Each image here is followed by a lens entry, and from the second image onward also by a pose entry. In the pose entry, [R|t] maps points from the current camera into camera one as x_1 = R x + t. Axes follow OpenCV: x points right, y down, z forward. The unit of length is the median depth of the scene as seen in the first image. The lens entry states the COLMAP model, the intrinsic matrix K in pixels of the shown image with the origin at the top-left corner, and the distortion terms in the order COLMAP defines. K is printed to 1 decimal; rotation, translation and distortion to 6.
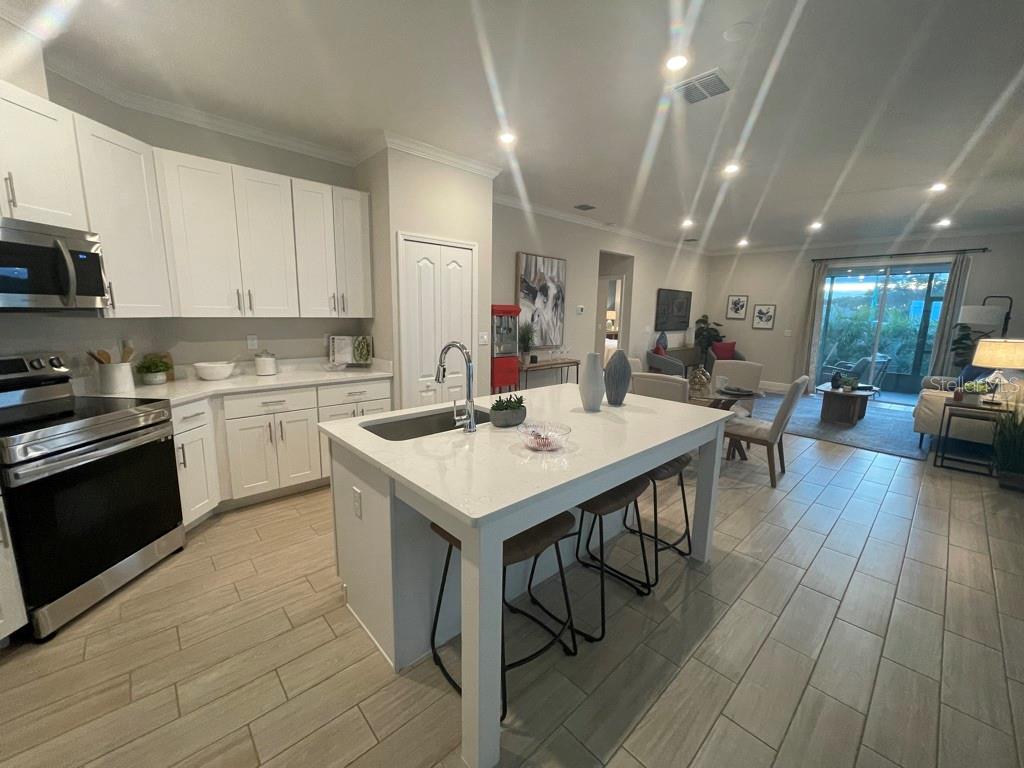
lens RADIAL K [[414.1, 0, 511.7], [0, 414.1, 380.3], [0, 0, 1]] dist [-0.000530, -0.000290]
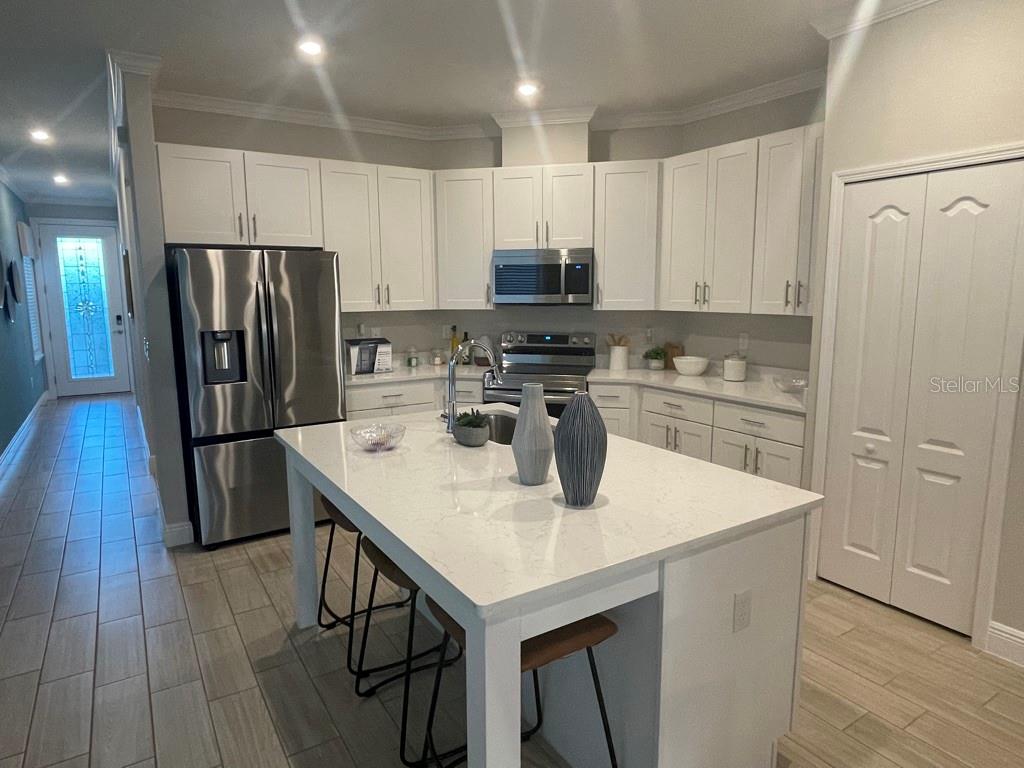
lens RADIAL K [[624.7, 0, 512.3], [0, 624.7, 384.3], [0, 0, 1]] dist [0.003382, -0.000024]
pose [[-0.184608, 0.134259, -0.973599, 0.742225], [-0.158250, 0.973639, 0.164271, -0.145295], [0.969988, 0.184398, -0.158495, 0.779148]]
